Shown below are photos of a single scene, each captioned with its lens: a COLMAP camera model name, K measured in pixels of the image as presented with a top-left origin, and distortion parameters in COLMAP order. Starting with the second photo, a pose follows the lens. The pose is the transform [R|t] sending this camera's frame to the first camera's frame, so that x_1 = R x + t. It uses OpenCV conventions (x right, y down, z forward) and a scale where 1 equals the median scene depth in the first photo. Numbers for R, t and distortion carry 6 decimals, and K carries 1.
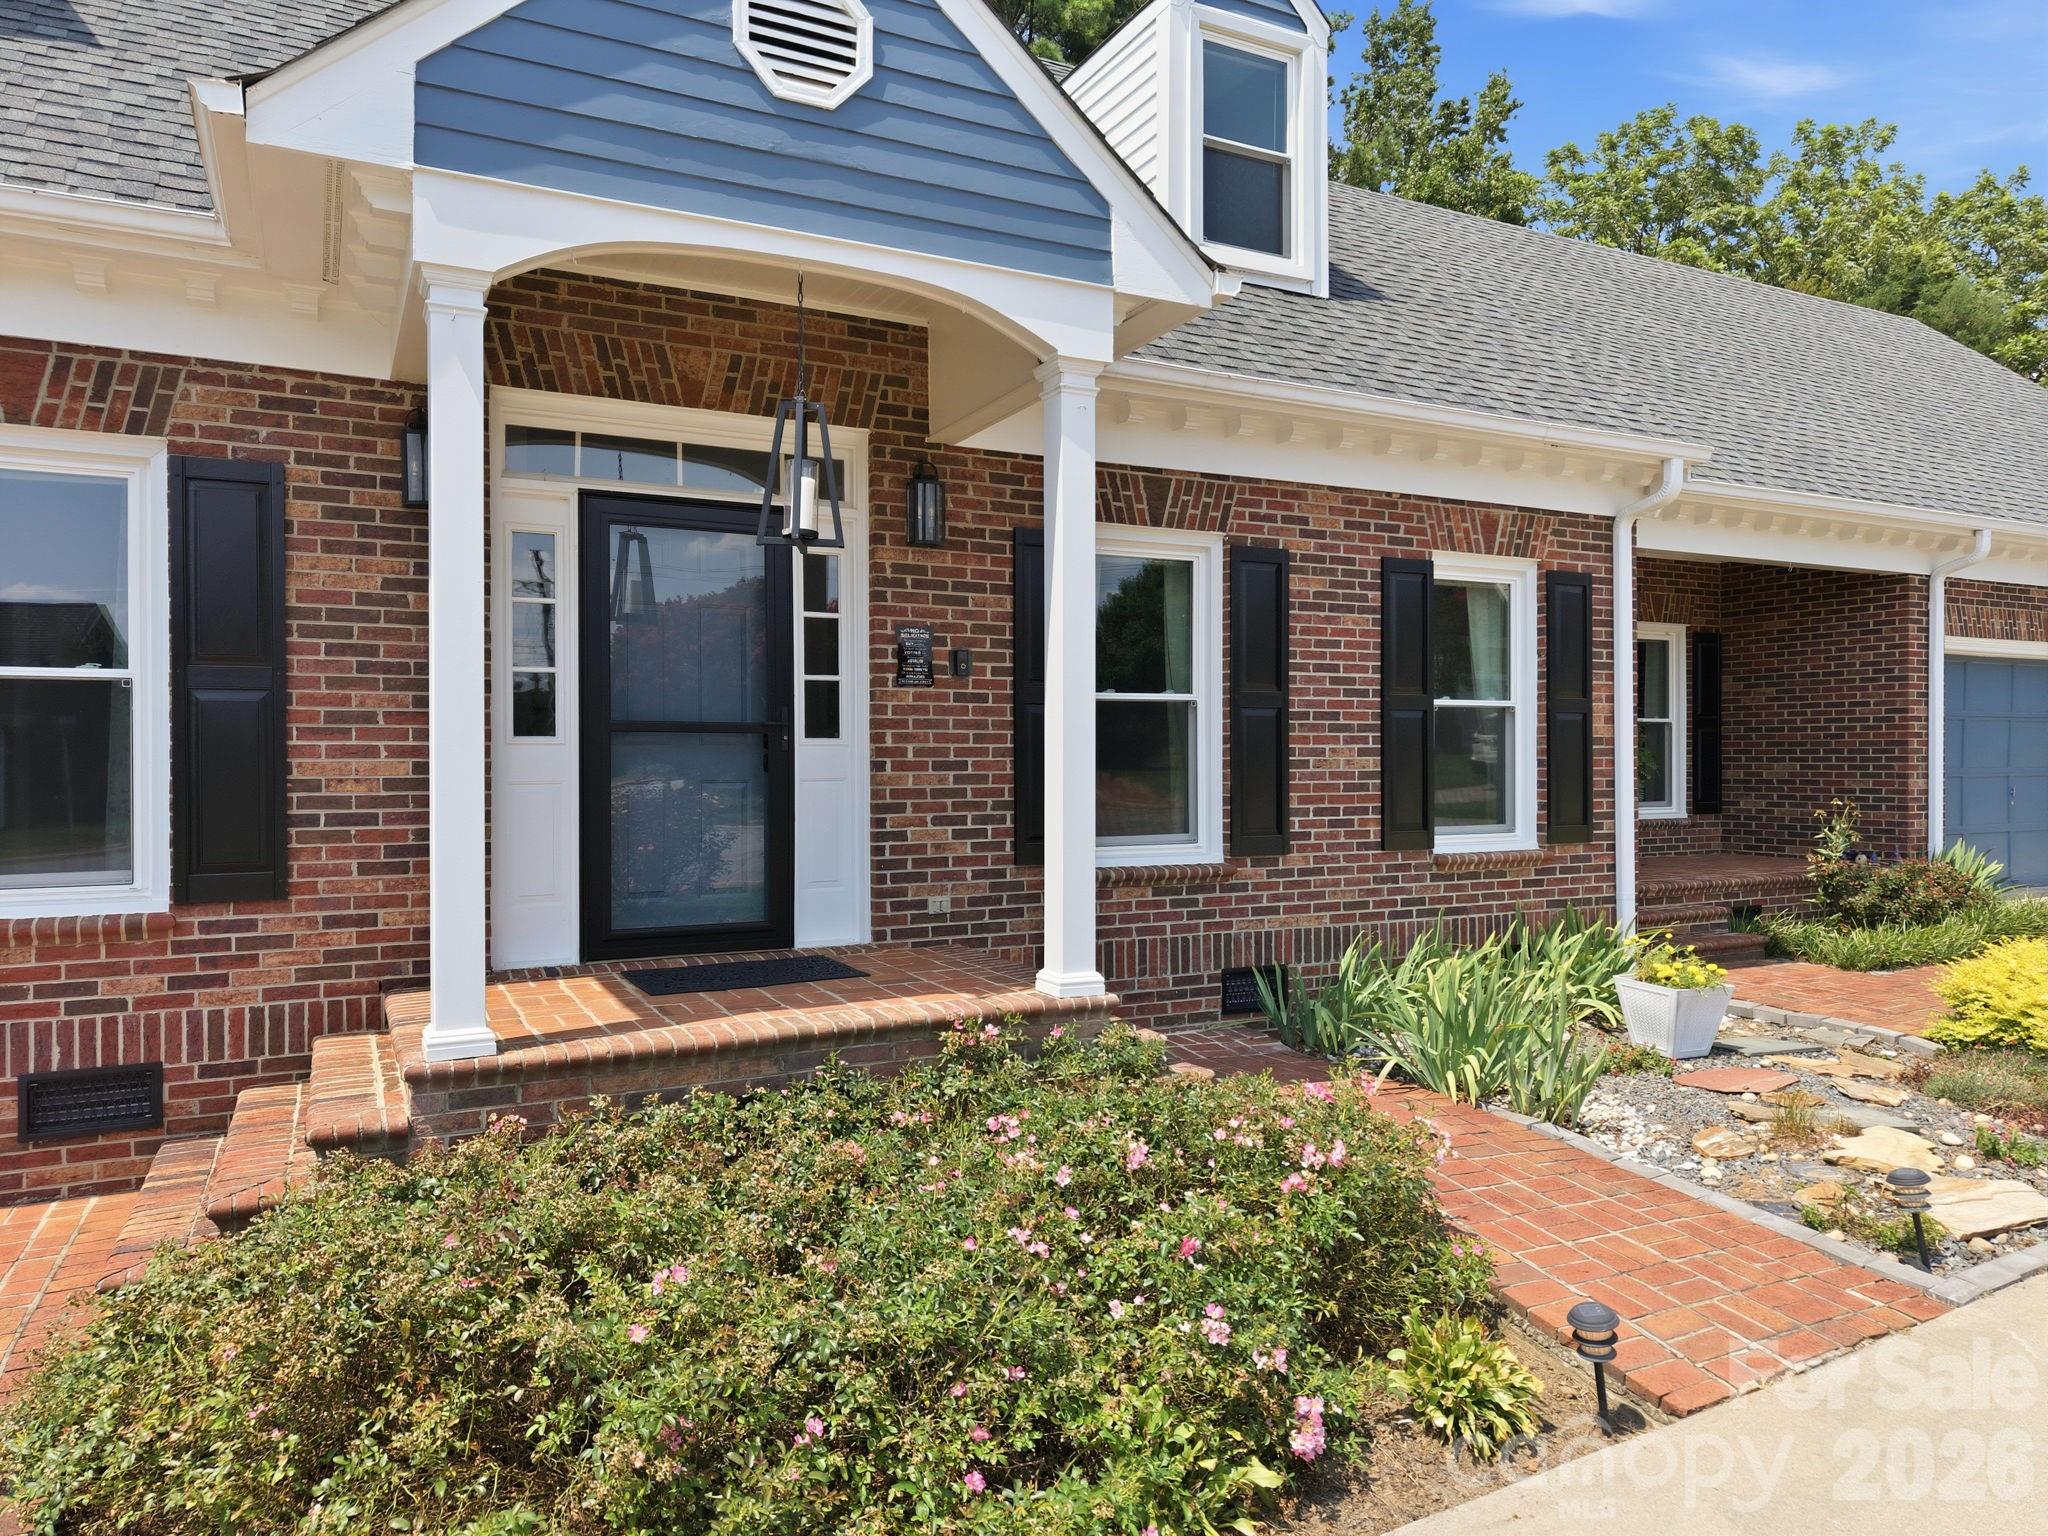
lens RADIAL K [[1363.0, 0, 1022.5], [0, 1363.0, 761.1], [0, 0, 1]] dist [0.030942, -0.028278]
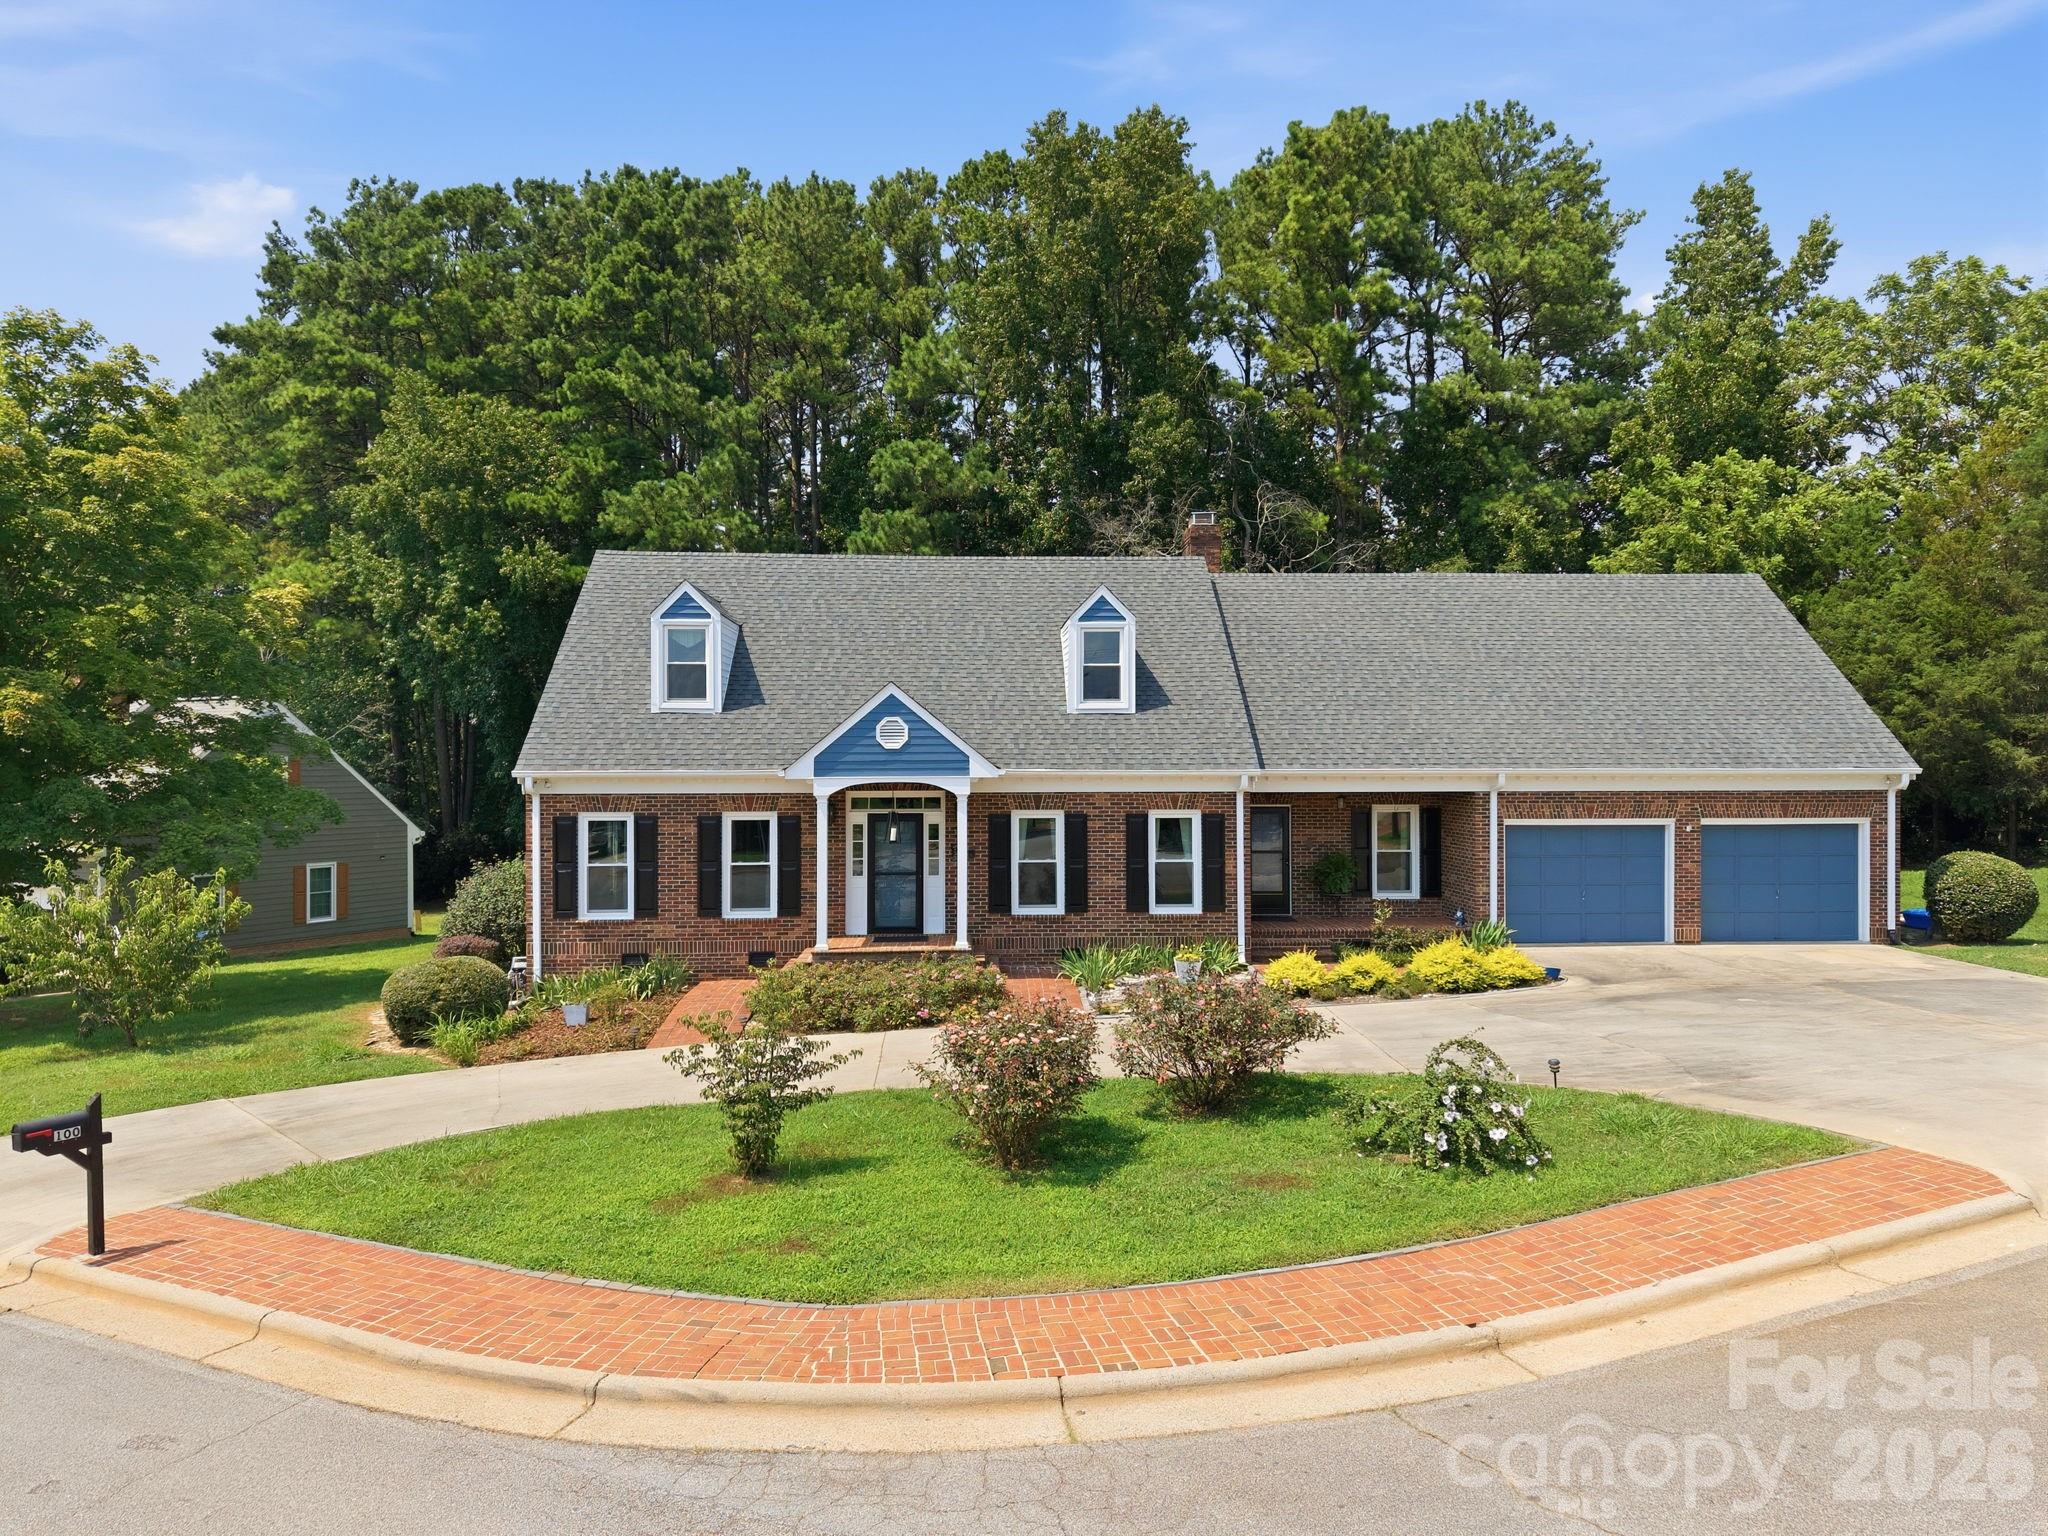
lens RADIAL K [[1363.0, 0, 1028.4], [0, 1363.0, 753.3], [0, 0, 1]] dist [0.030942, -0.028278]
pose [[0.912101, -0.002952, -0.409955, 1.514345], [-0.001134, 0.999952, -0.009723, -0.297404], [0.409964, 0.009333, 0.912054, -2.116266]]
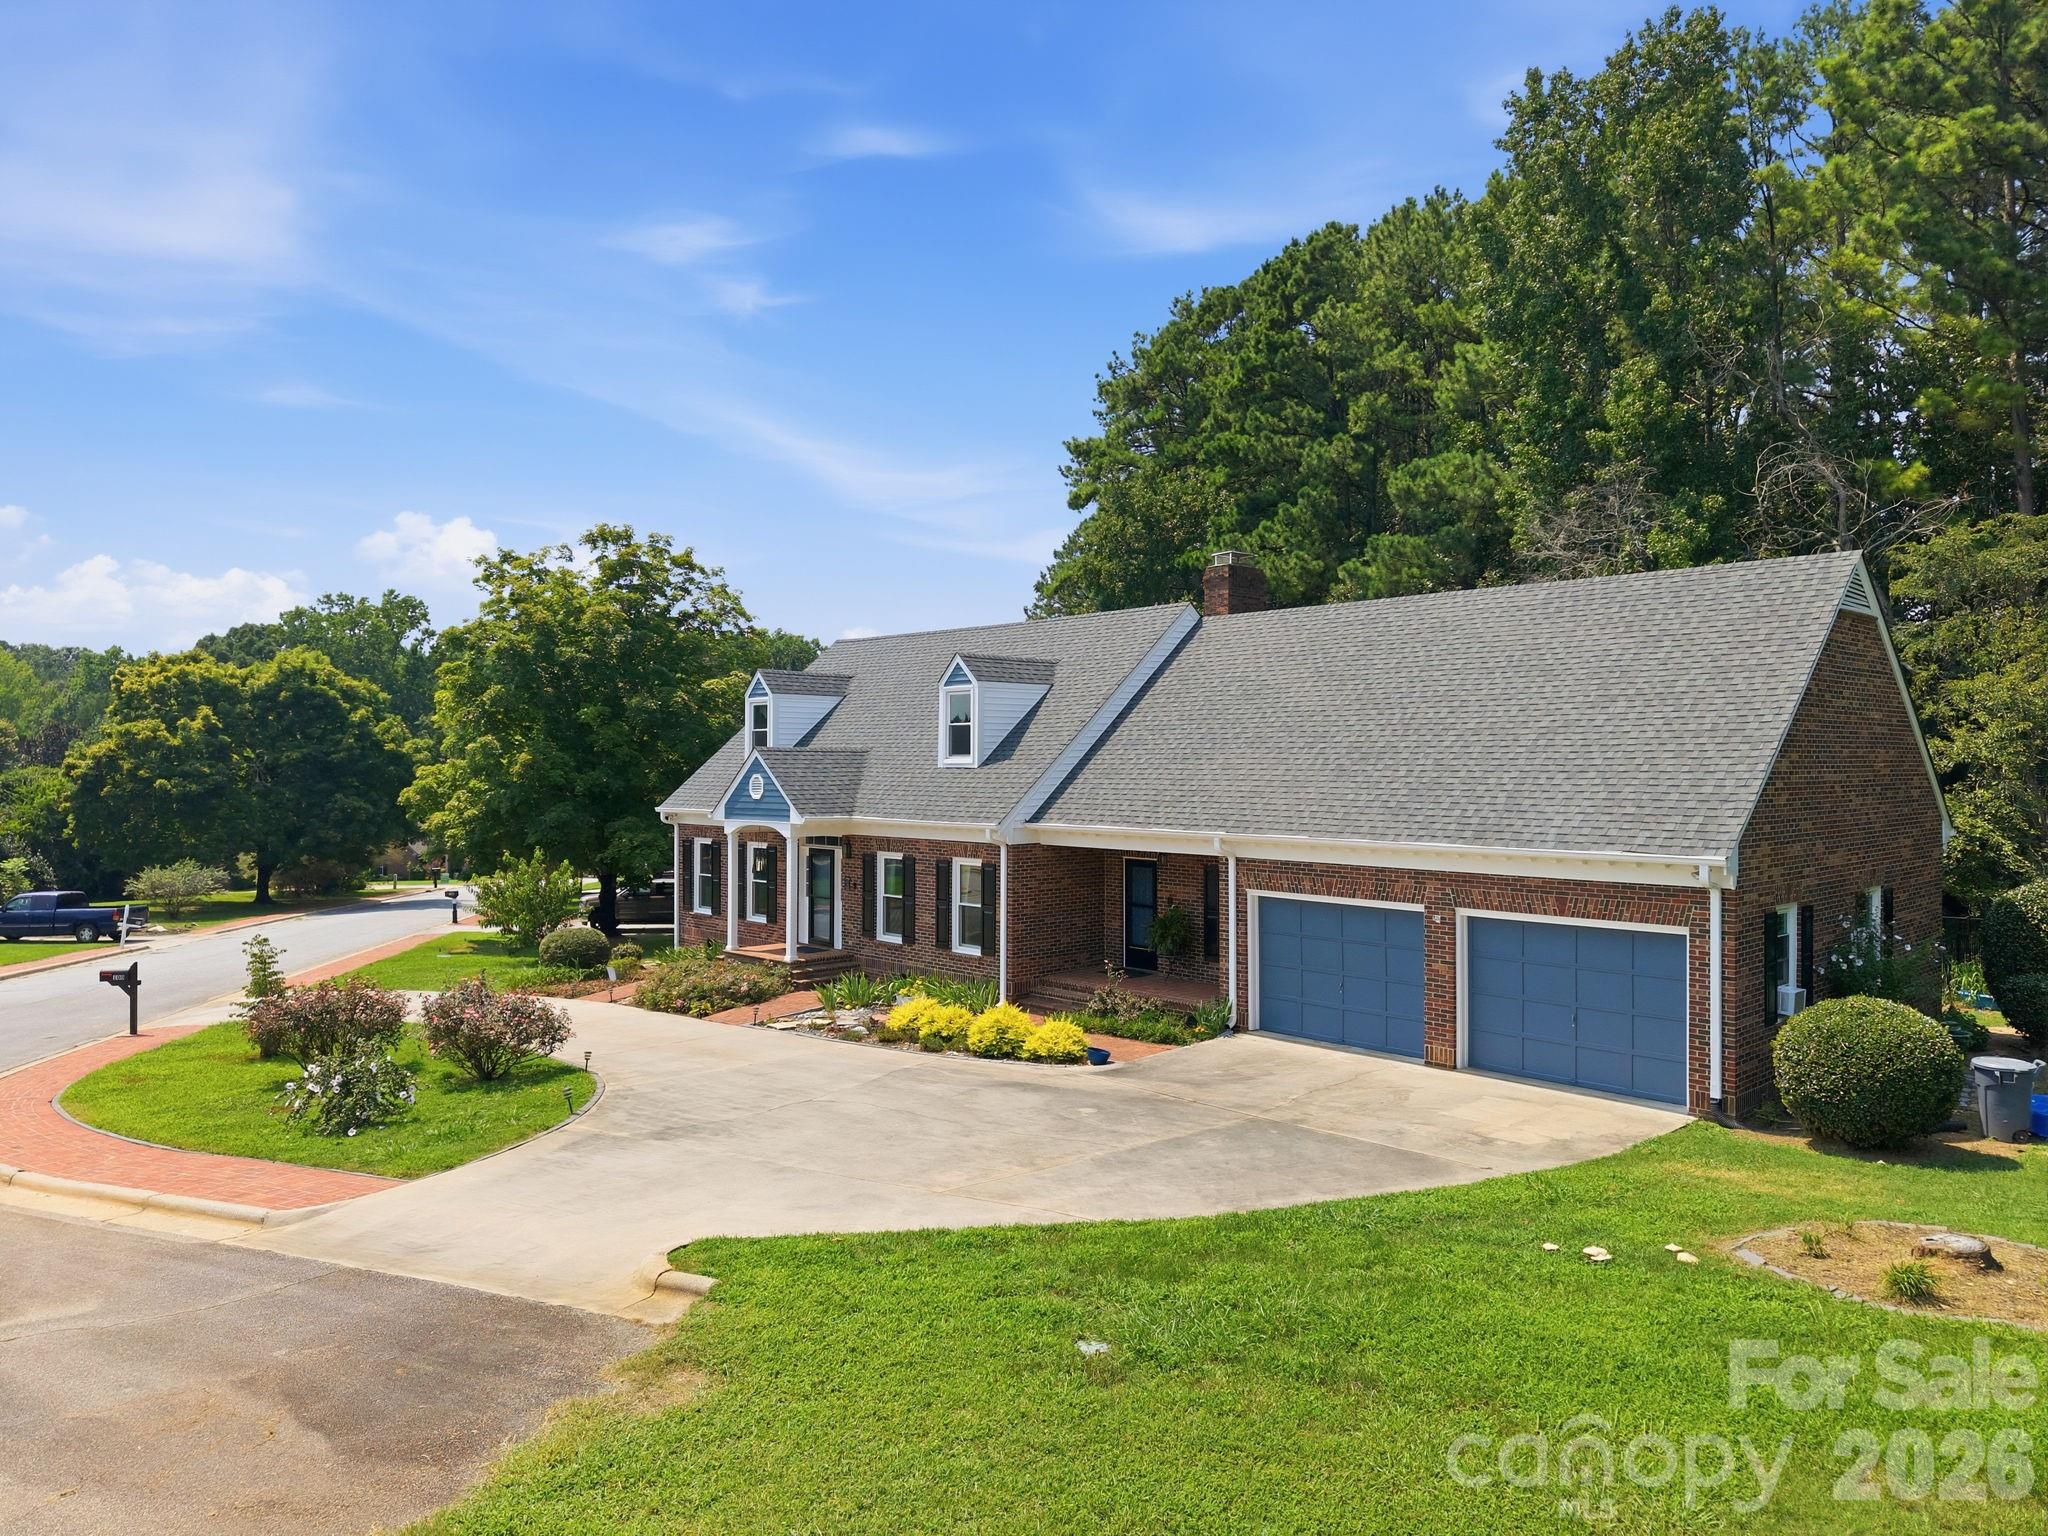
lens RADIAL K [[1363.0, 0, 1030.3], [0, 1363.0, 757.9], [0, 0, 1]] dist [0.030942, -0.028278]
pose [[0.279195, -0.001052, -0.960234, 4.127946], [-0.006605, 0.999974, -0.003016, -0.456806], [0.960212, 0.007184, 0.279181, 0.346350]]
